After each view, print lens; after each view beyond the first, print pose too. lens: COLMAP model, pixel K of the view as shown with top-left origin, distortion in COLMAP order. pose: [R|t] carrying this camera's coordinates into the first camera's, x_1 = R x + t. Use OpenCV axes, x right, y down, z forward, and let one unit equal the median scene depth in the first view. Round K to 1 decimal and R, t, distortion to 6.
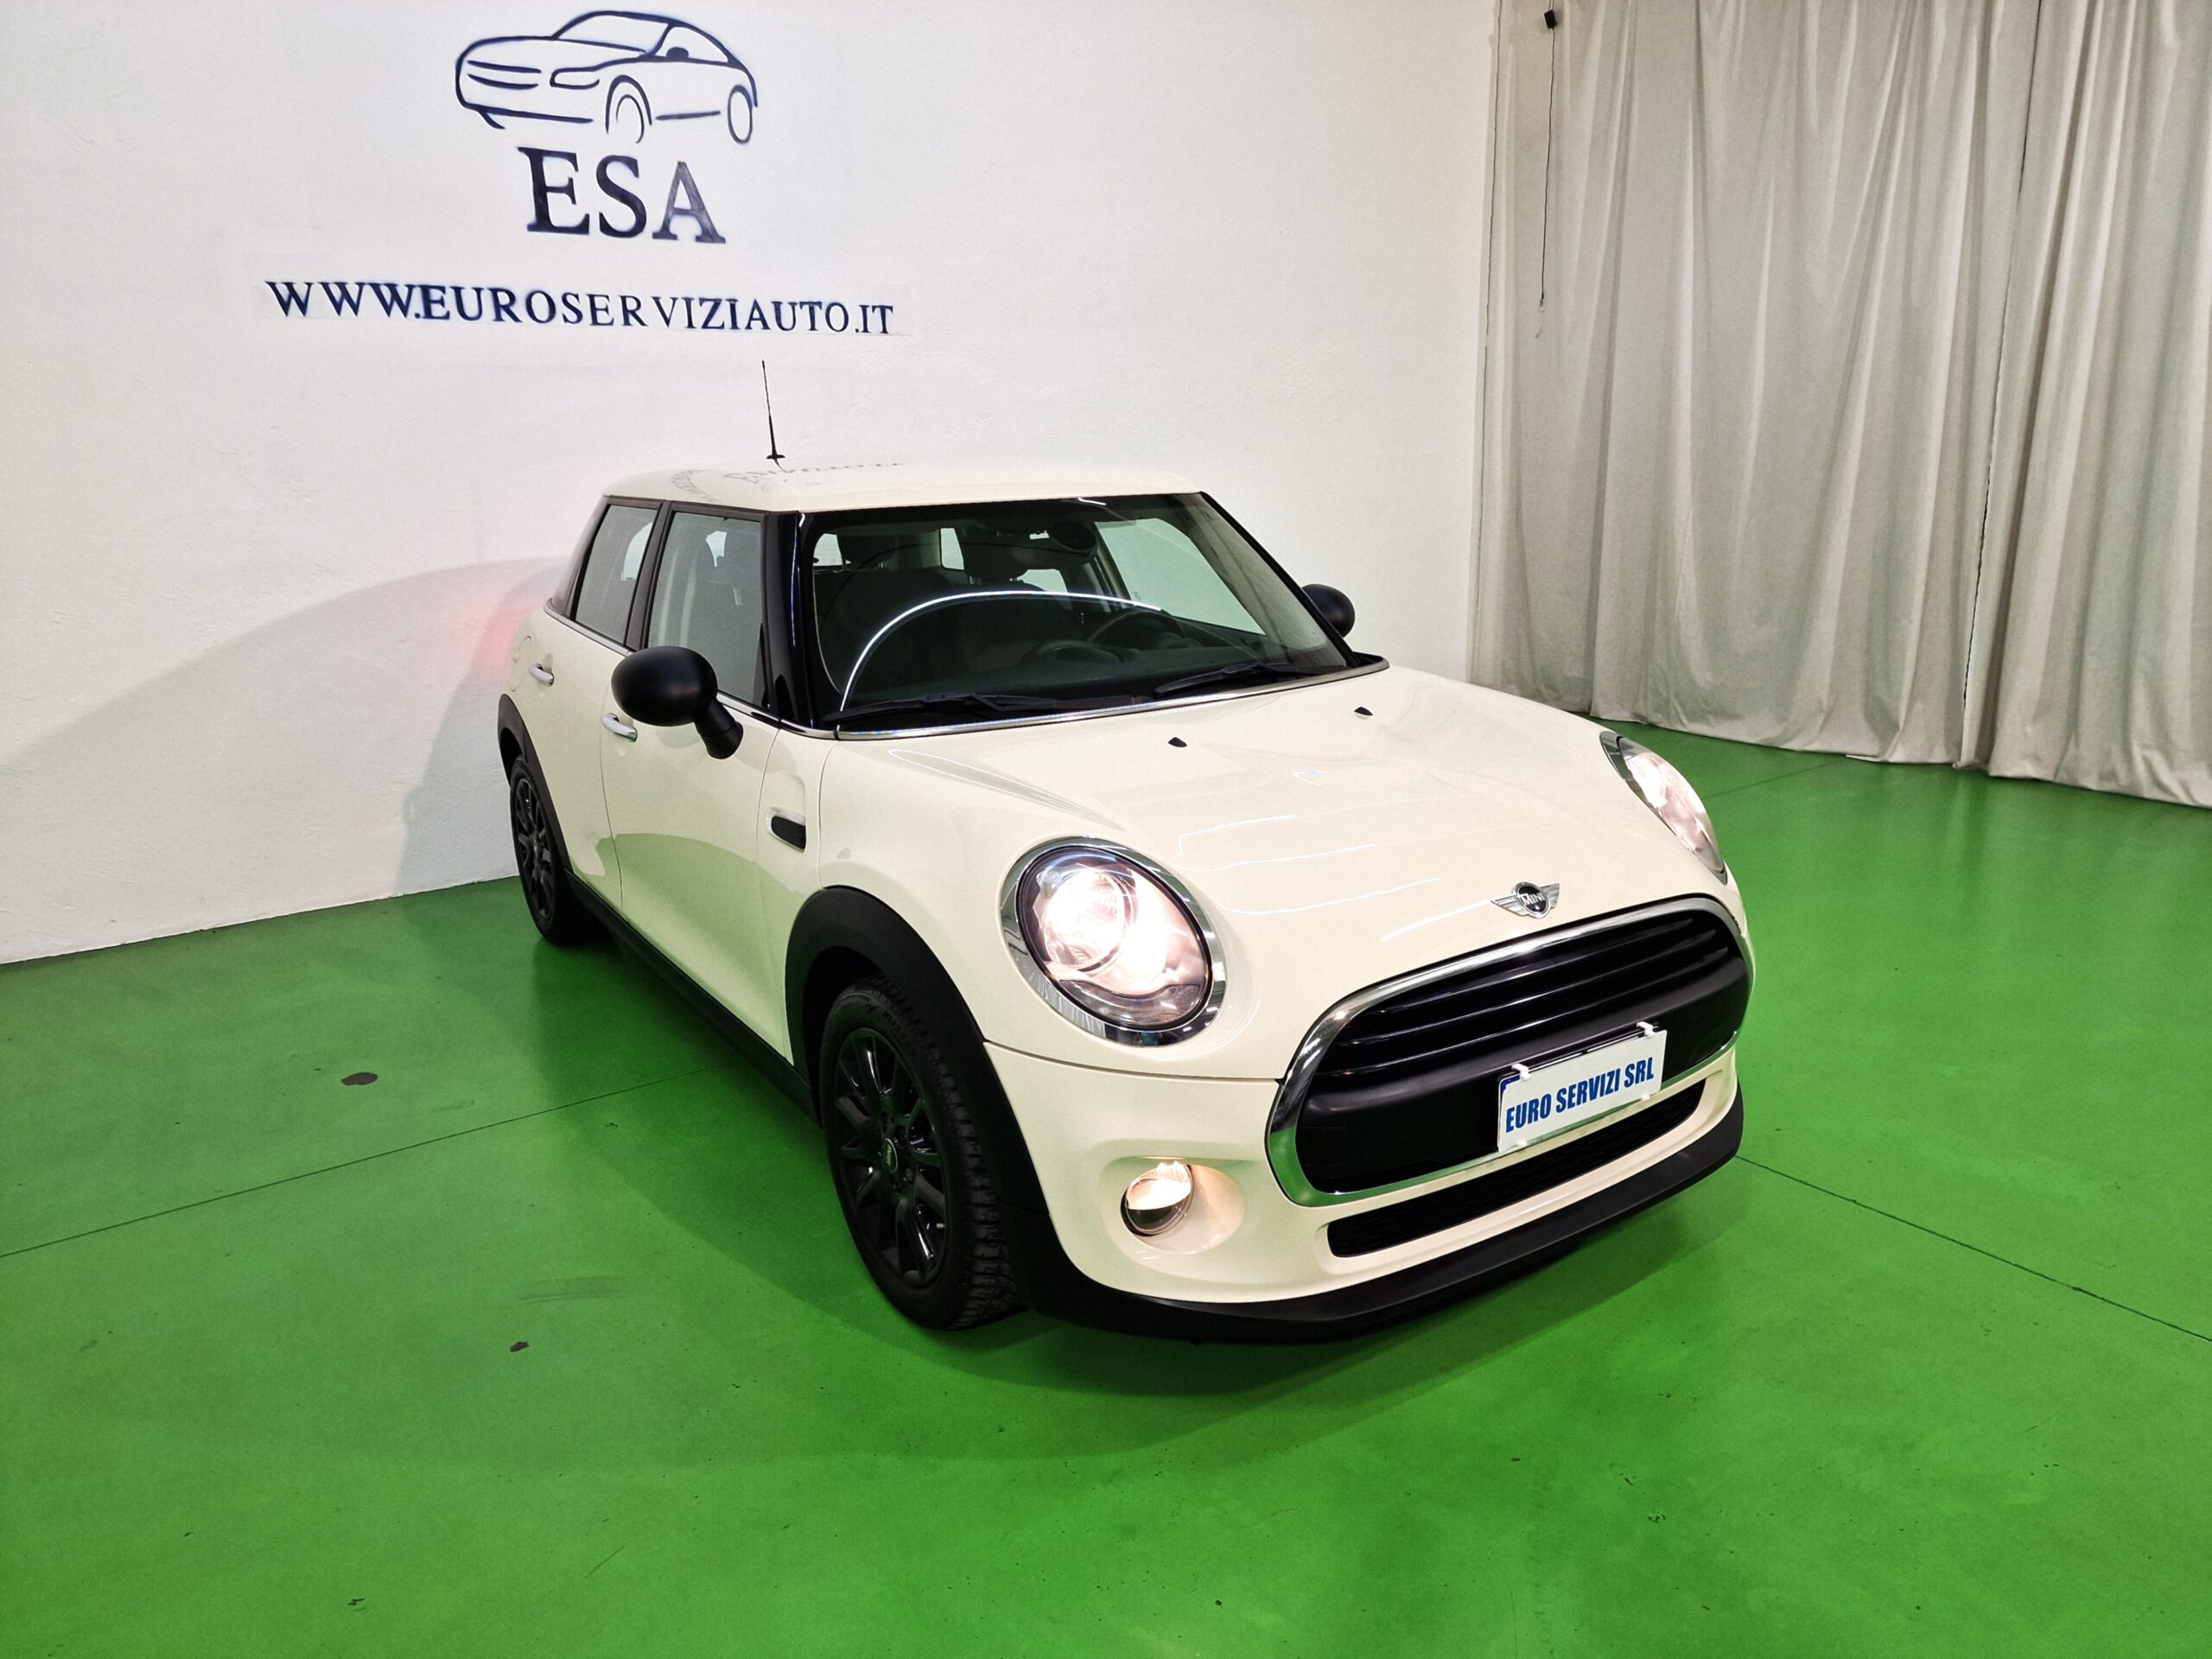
lens RADIAL K [[1479.8, 0, 1095.2], [0, 1479.8, 839.4], [0, 0, 1]] dist [0.087867, -0.053338]
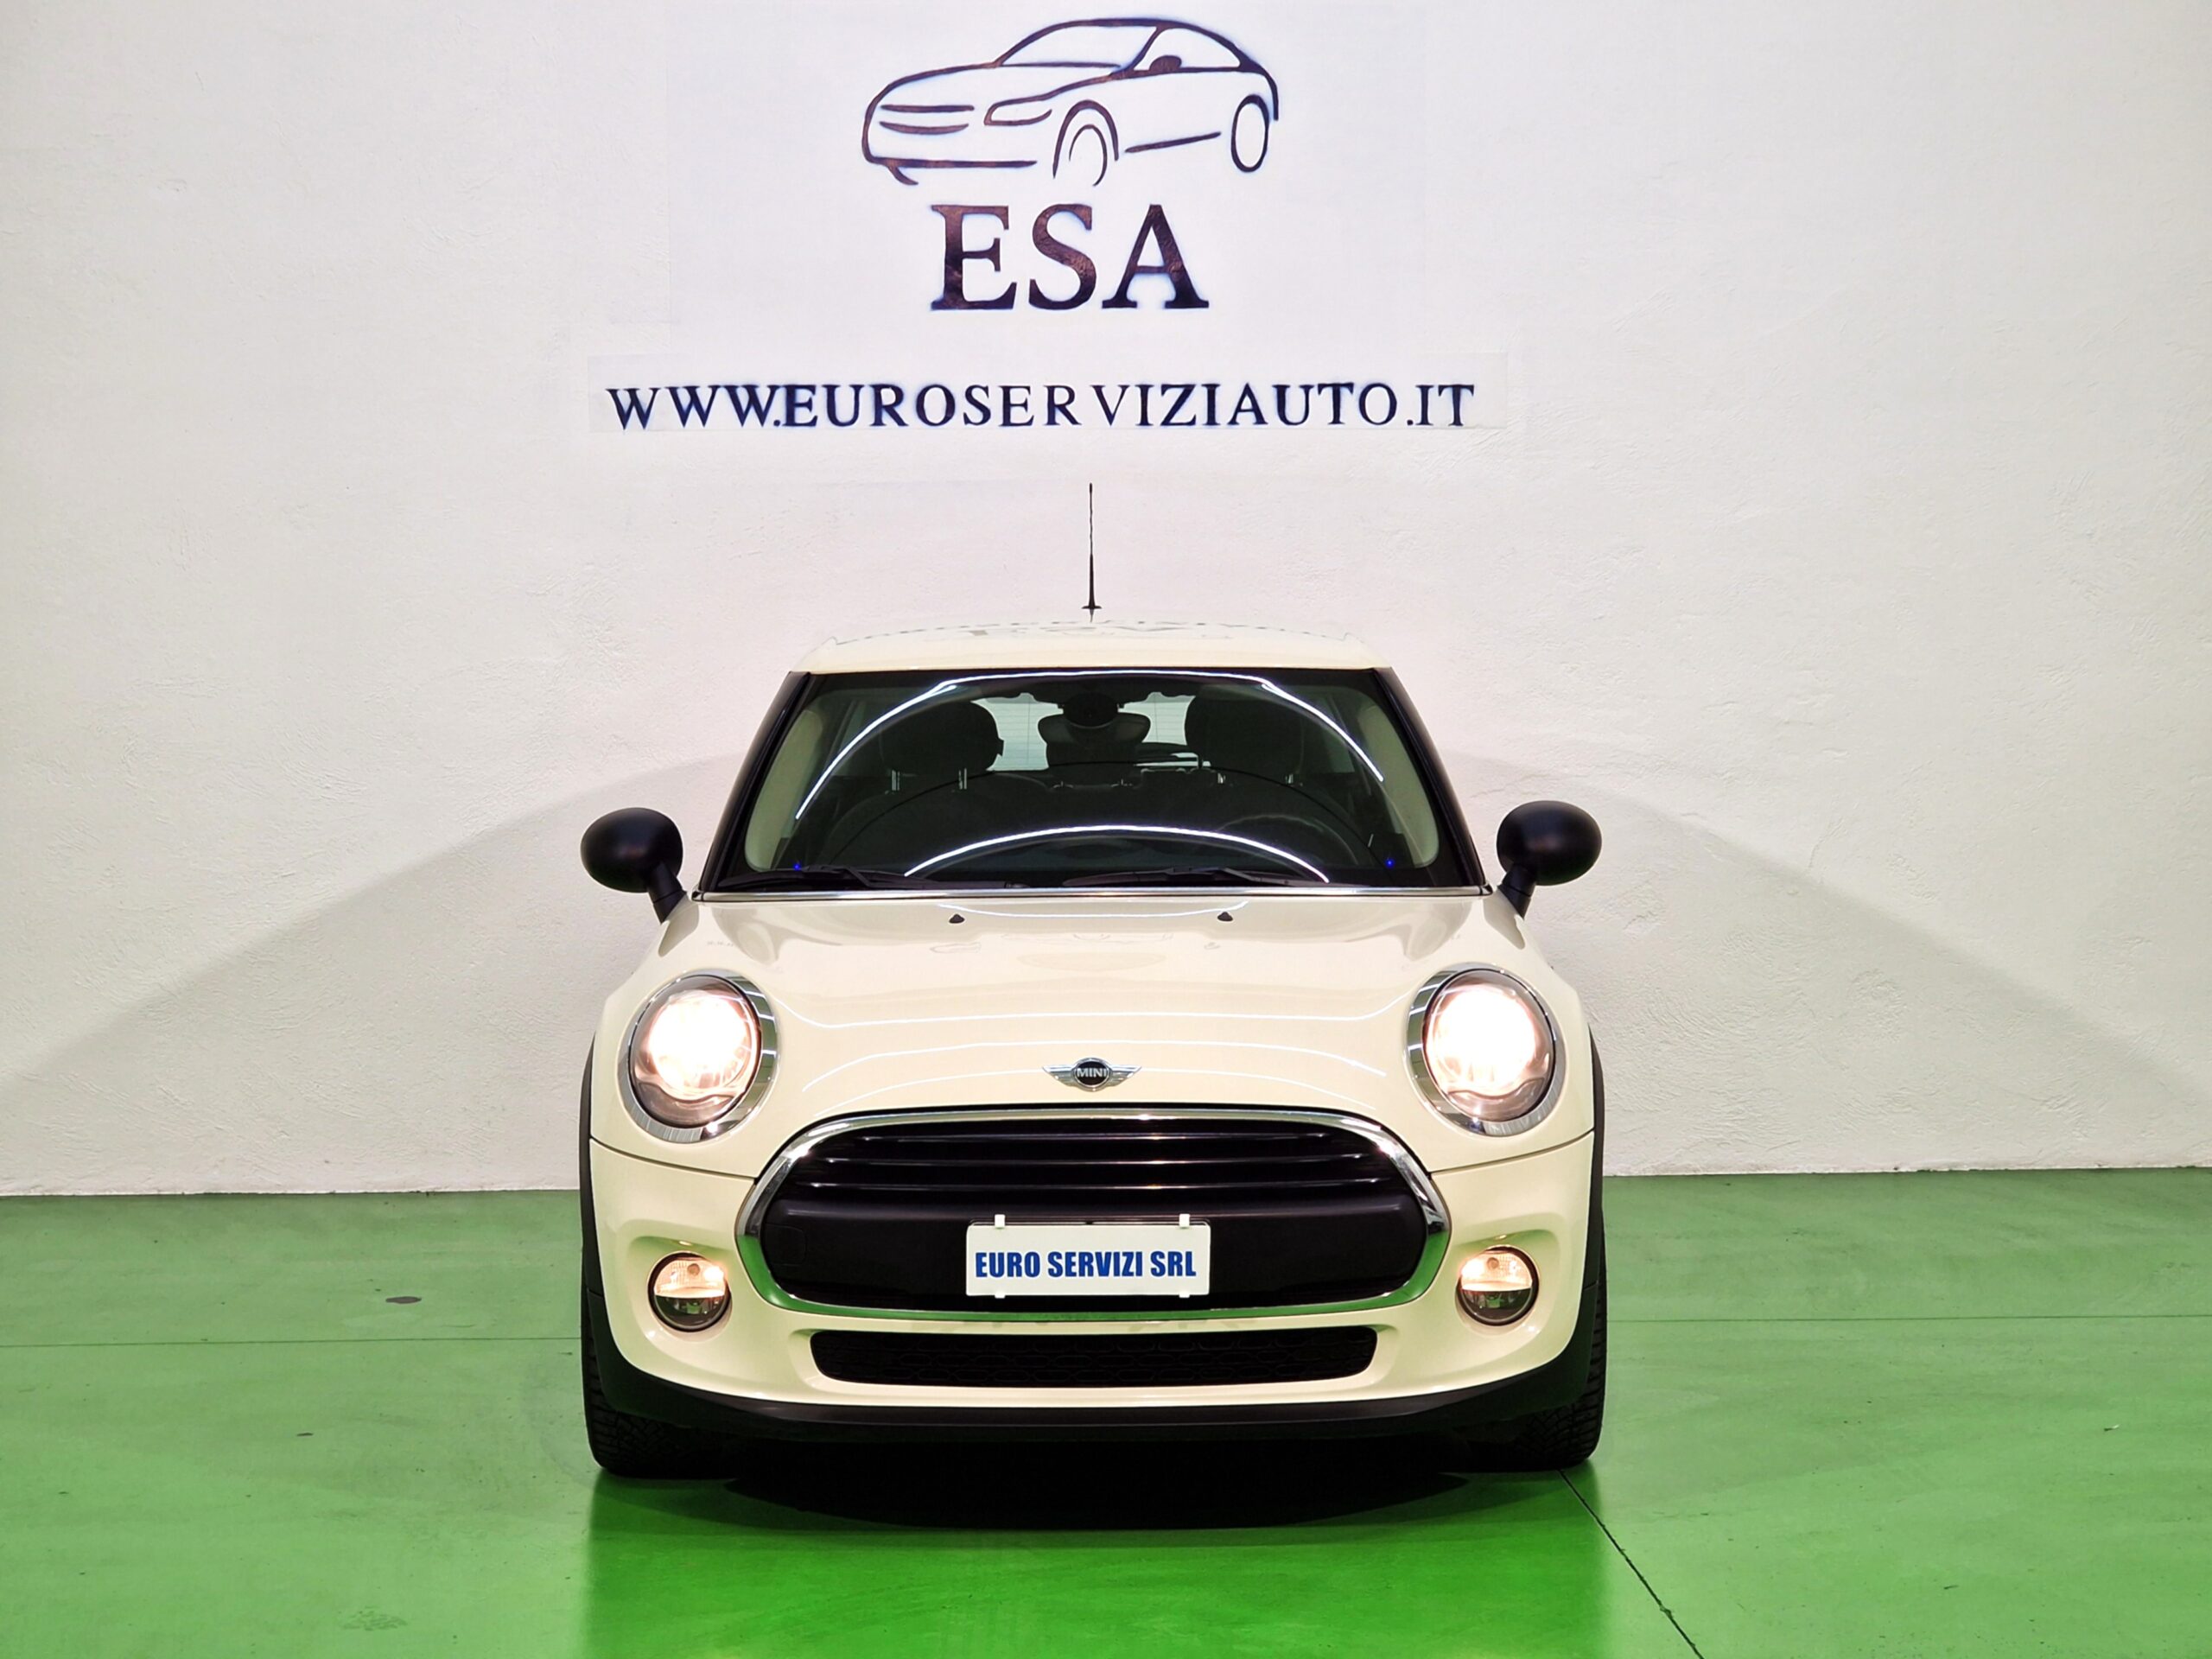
lens RADIAL K [[4184.6, 0, 1069.2], [0, 4184.6, 859.1], [0, 0, 1]] dist [0.155054, 0.000000]
pose [[0.835990, 0.060040, -0.545451, 0.822734], [-0.159679, 0.977599, -0.137124, 0.131592], [0.524999, 0.201731, 0.826850, -0.610914]]
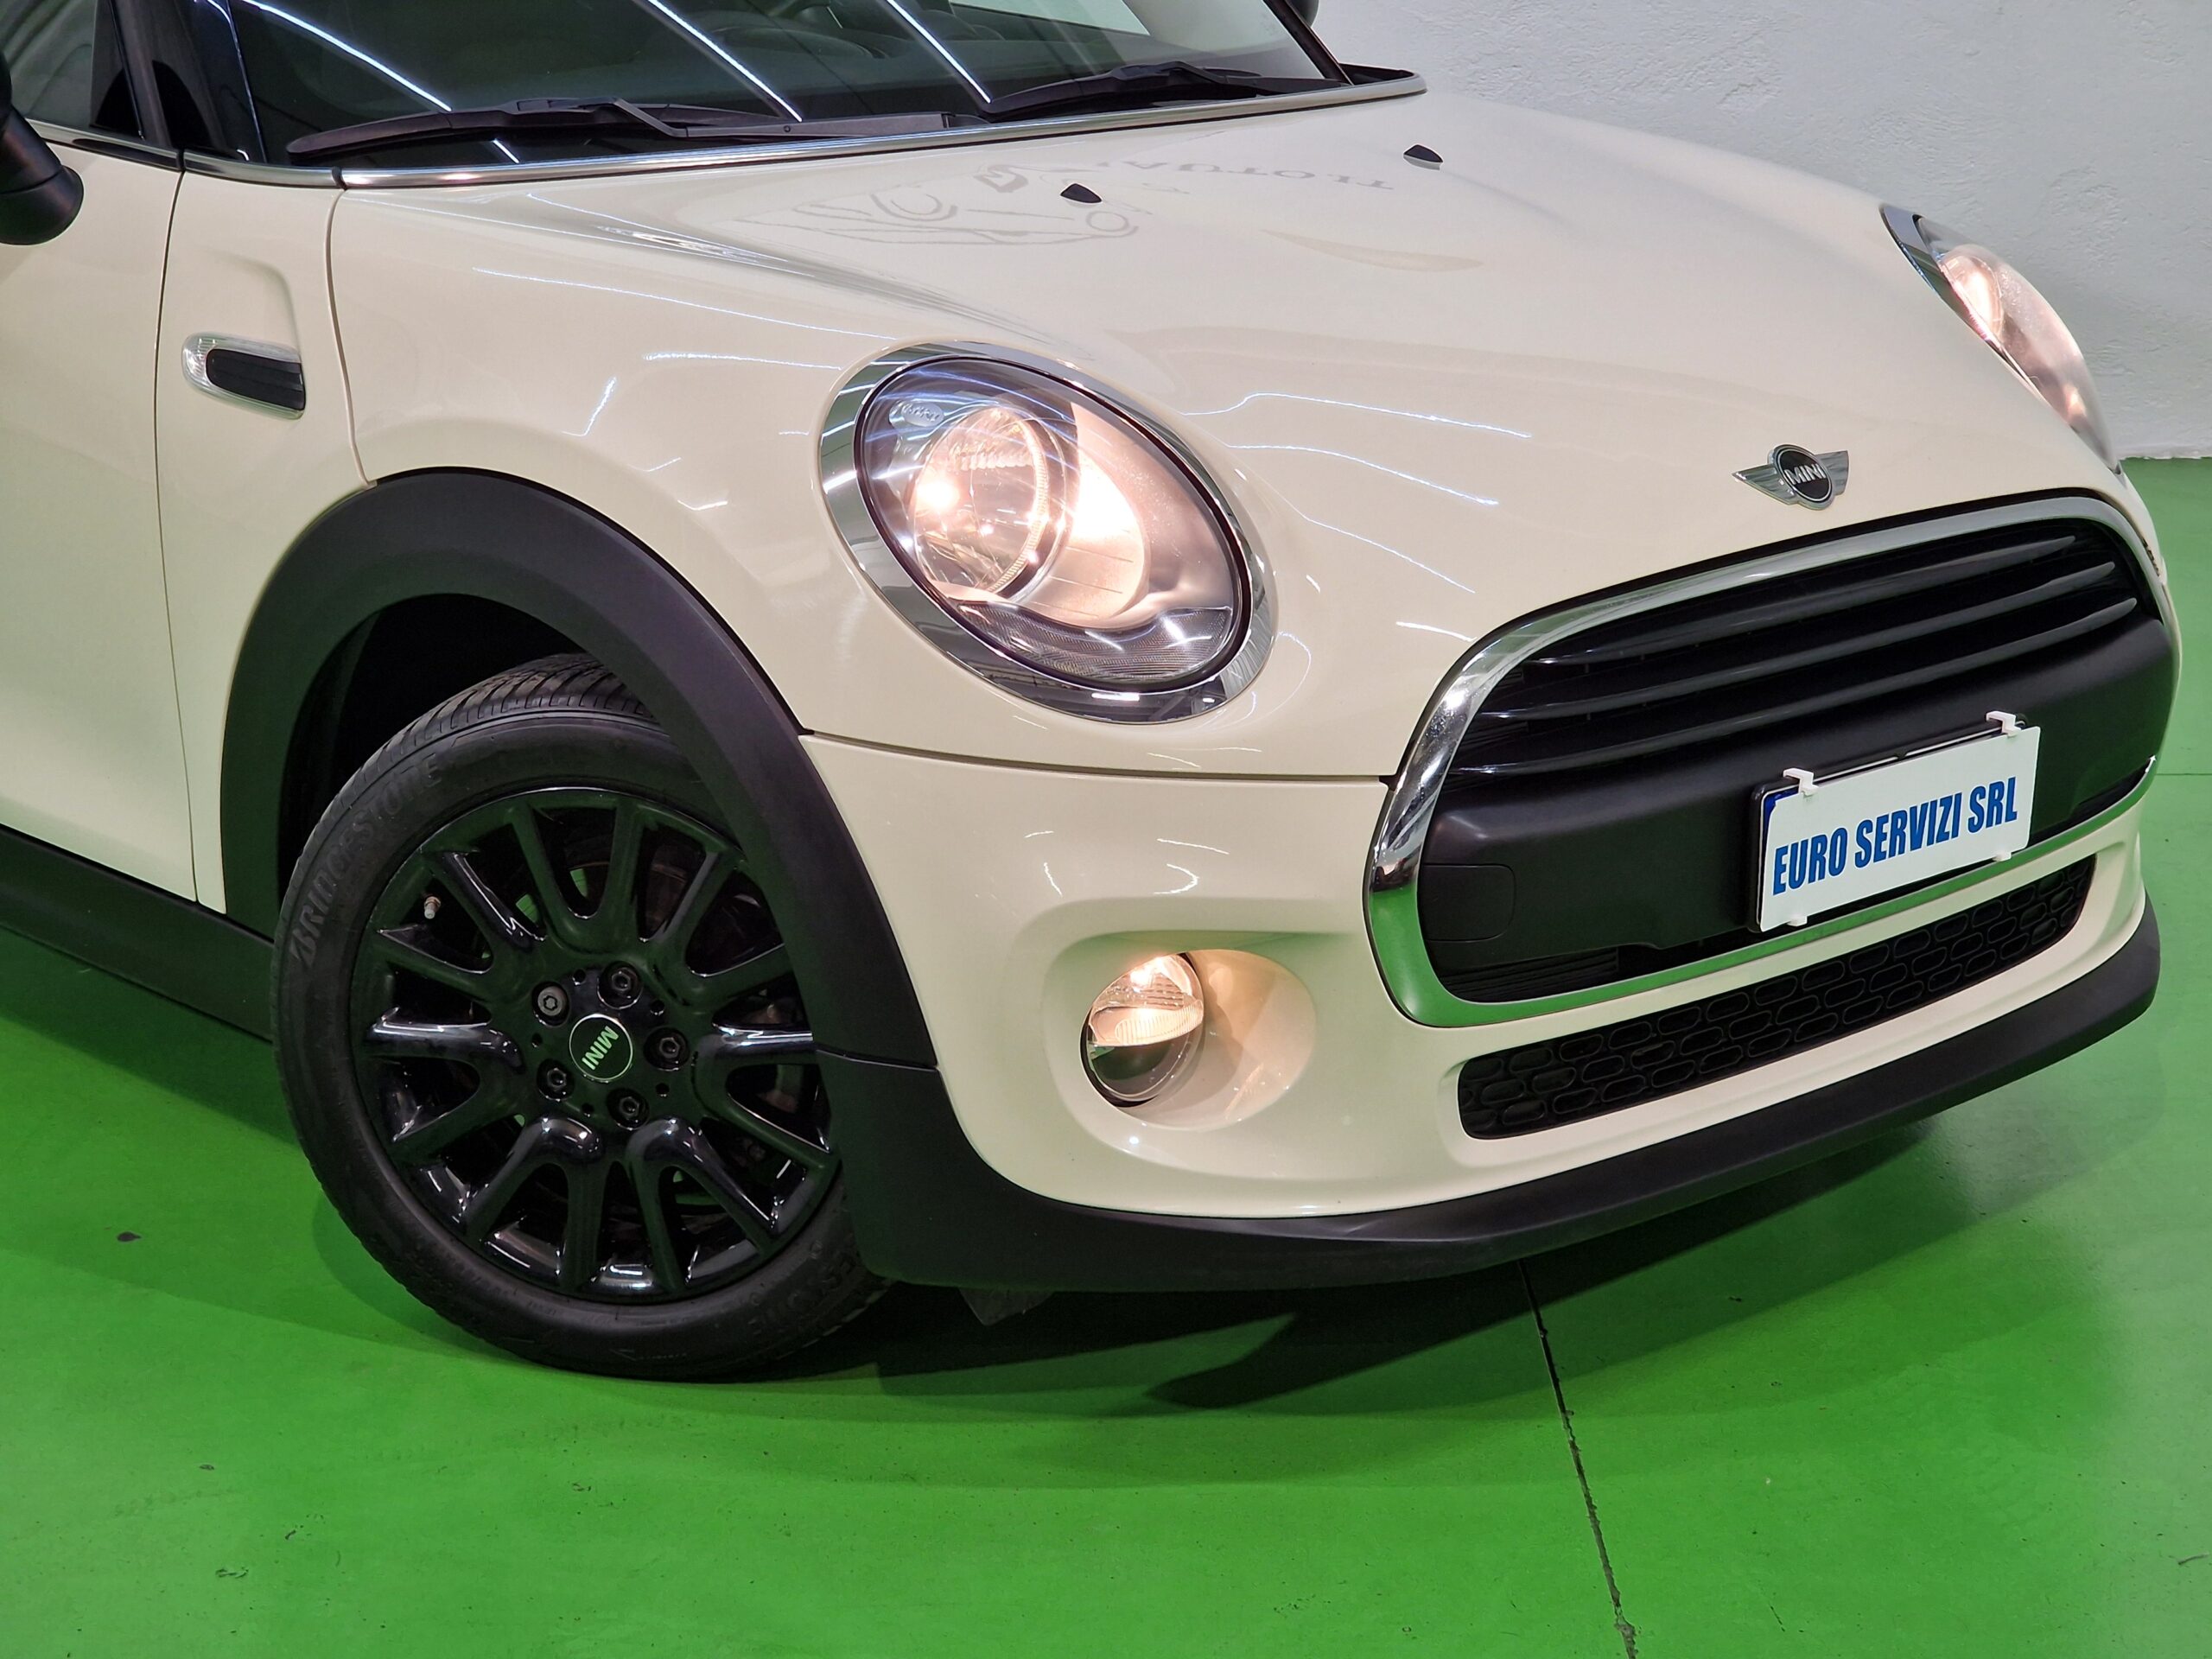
lens RADIAL K [[4184.6, 0, 1120.6], [0, 4184.6, 845.5], [0, 0, 1]] dist [0.155054, 0.000000]
pose [[0.979015, -0.020589, 0.202747, -0.112459], [0.018973, 0.999771, 0.009911, 0.070076], [-0.202905, -0.005856, 0.979181, -0.183997]]
